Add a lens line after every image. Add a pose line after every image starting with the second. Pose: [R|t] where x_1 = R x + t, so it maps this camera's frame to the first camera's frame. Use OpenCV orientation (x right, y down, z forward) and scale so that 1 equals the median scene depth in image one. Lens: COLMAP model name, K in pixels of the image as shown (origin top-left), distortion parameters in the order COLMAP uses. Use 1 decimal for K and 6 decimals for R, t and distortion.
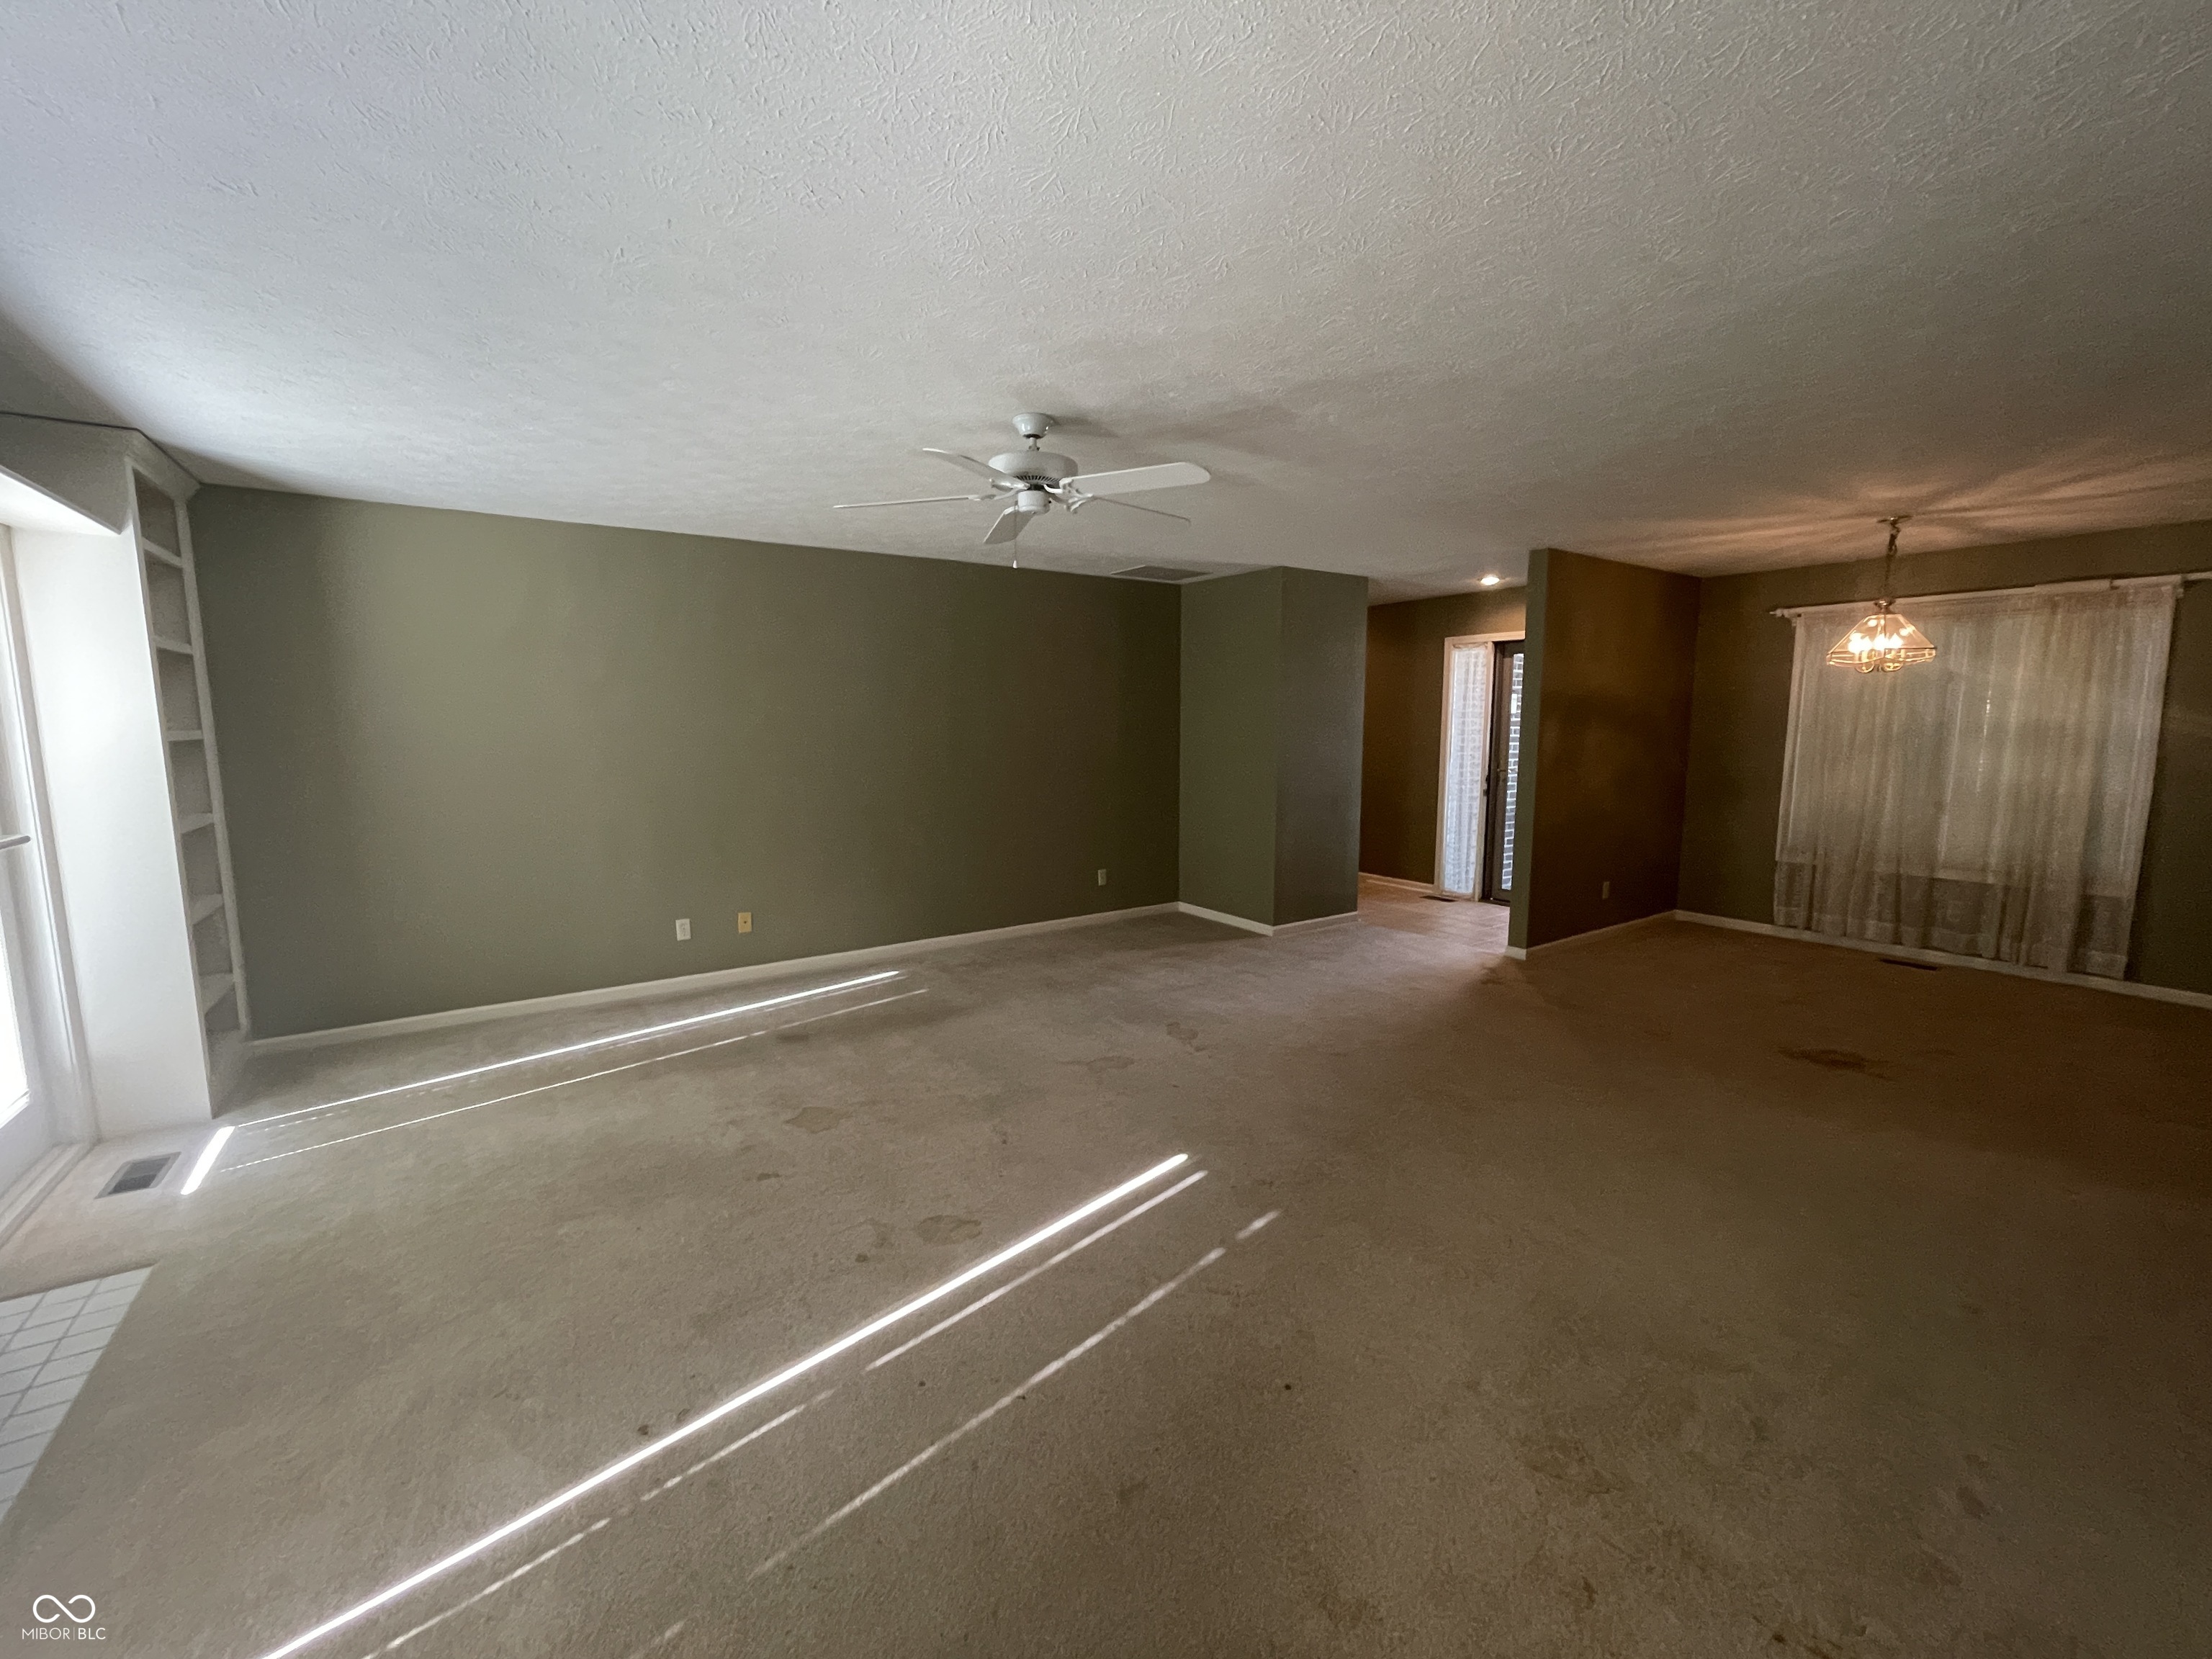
lens RADIAL K [[907.8, 0, 1106.0], [0, 907.8, 829.5], [0, 0, 1]] dist [-0.003830, 0.004846]
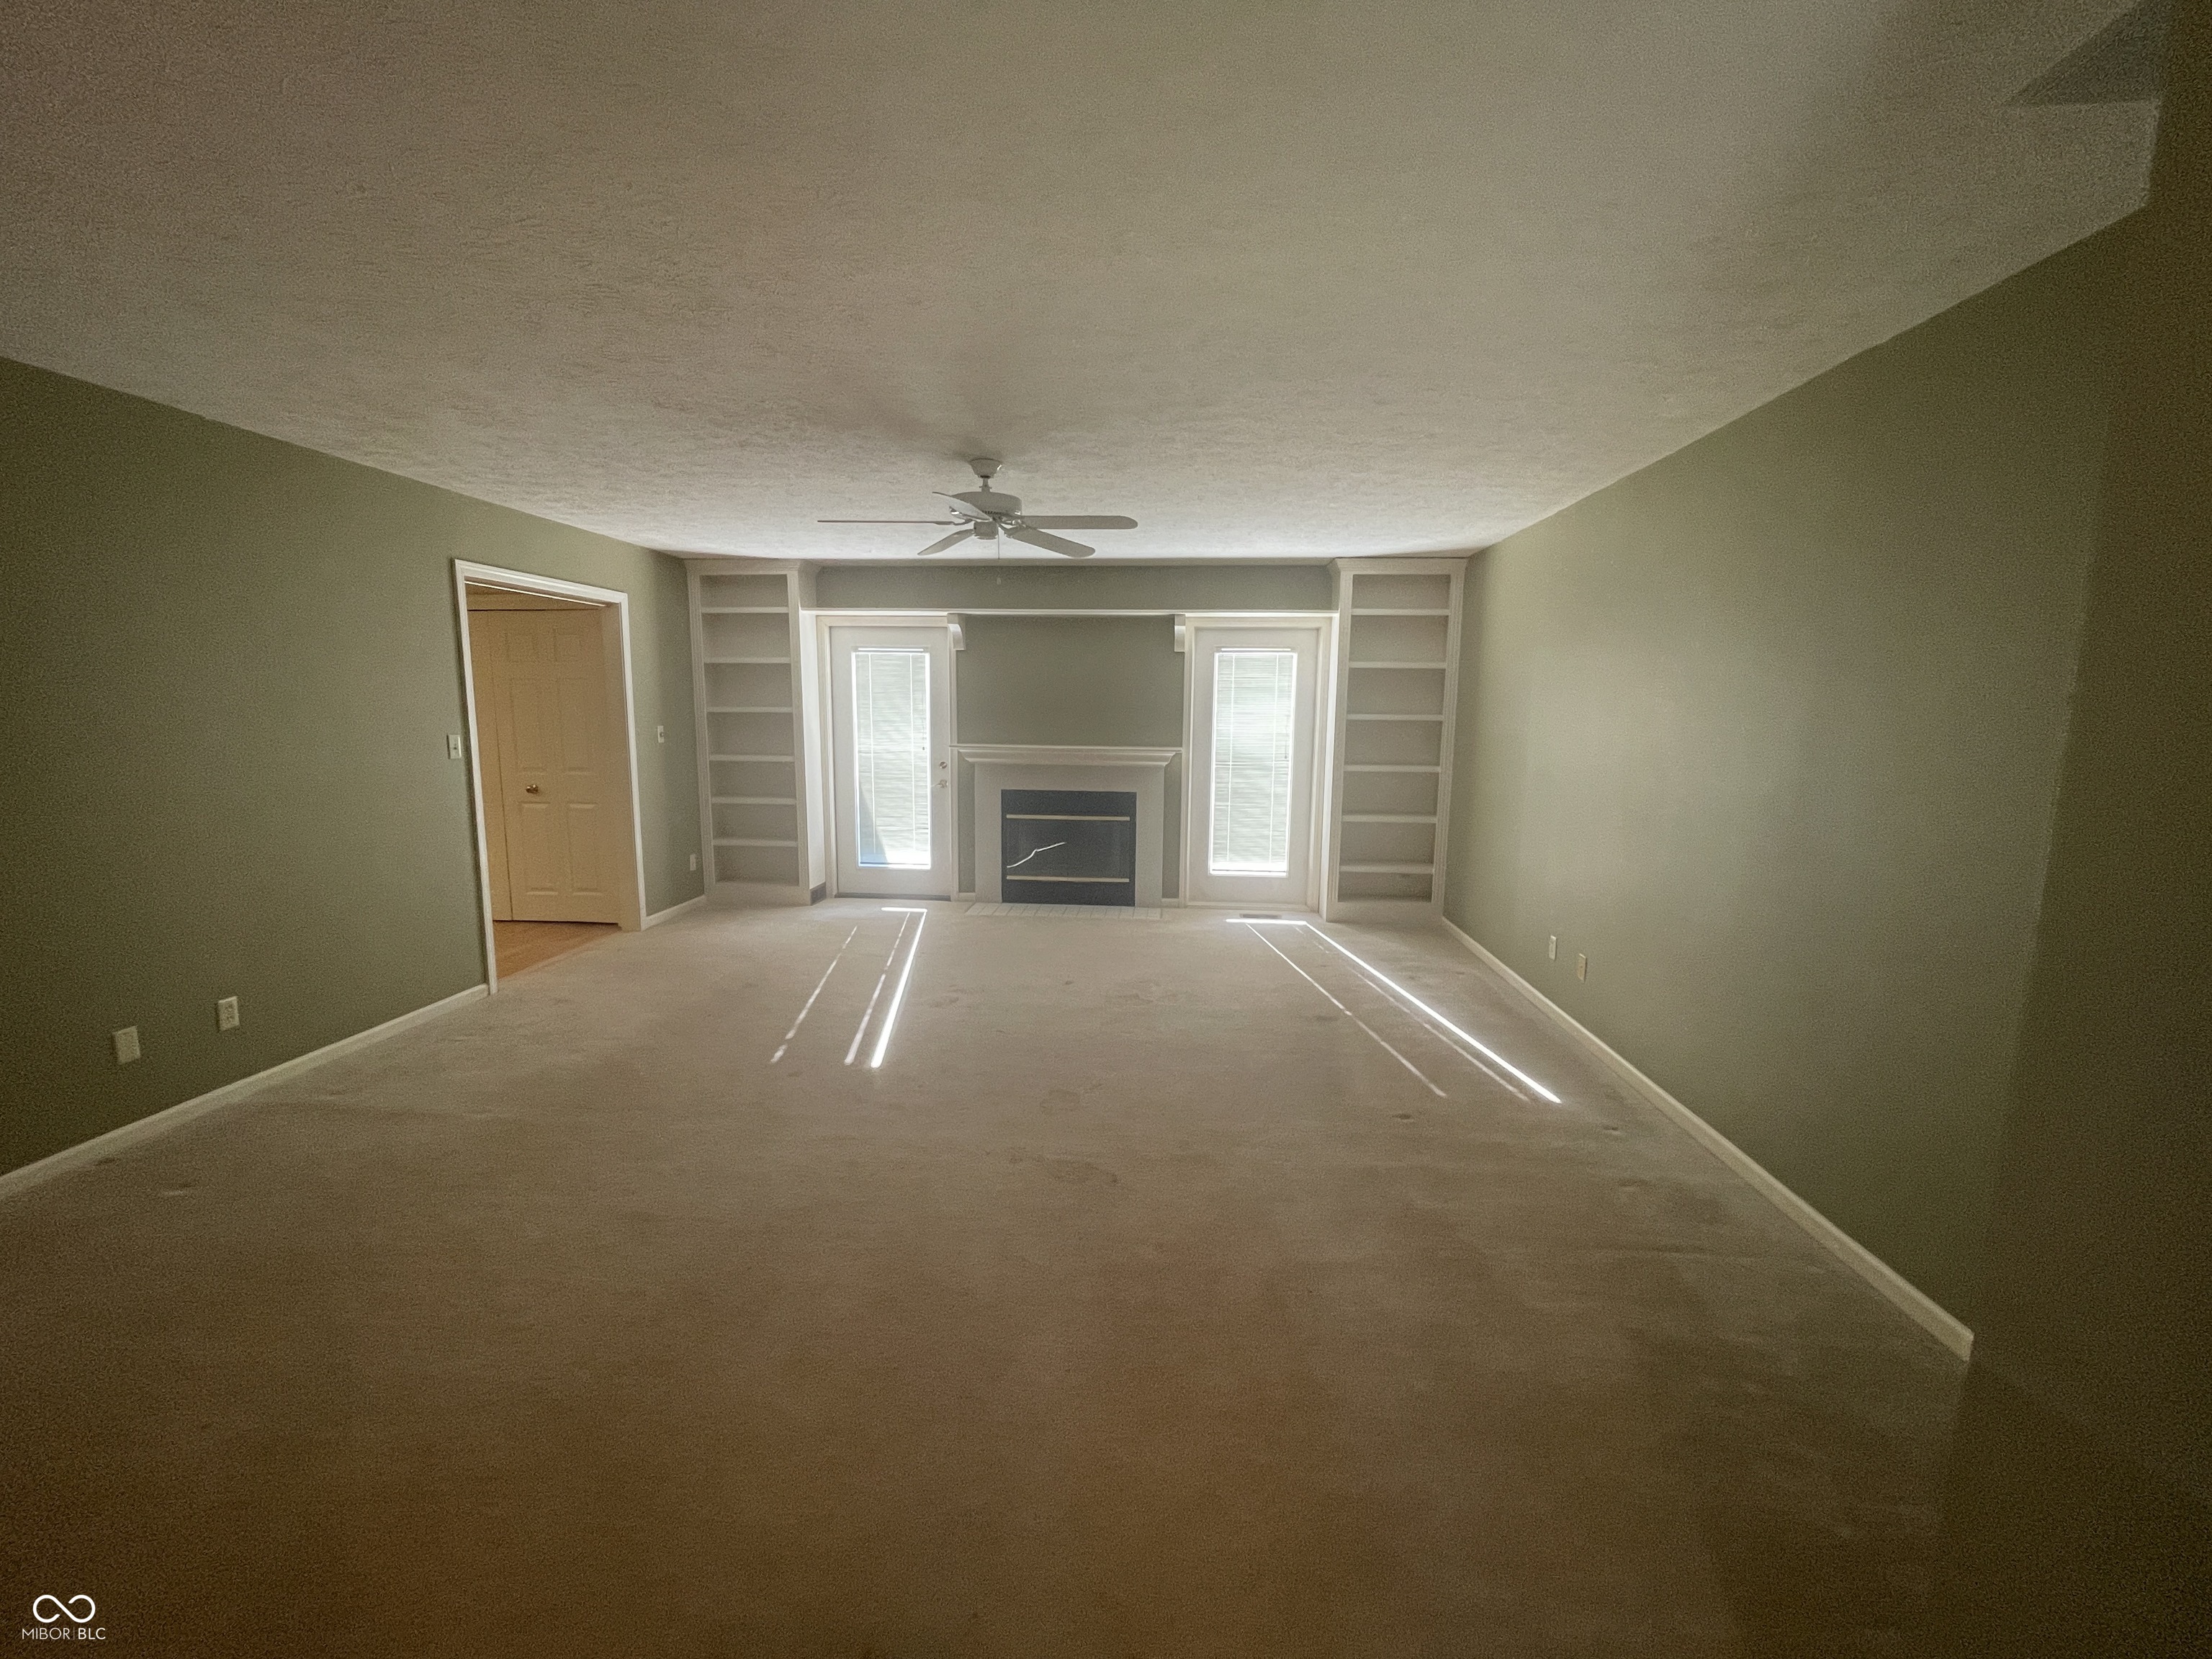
lens RADIAL K [[907.8, 0, 1106.0], [0, 907.8, 829.5], [0, 0, 1]] dist [-0.003830, 0.004846]
pose [[-0.642581, 0.098004, -0.759924, 0.576209], [-0.103189, 0.971682, 0.212568, -0.174090], [0.759238, 0.215008, -0.614272, 1.420354]]
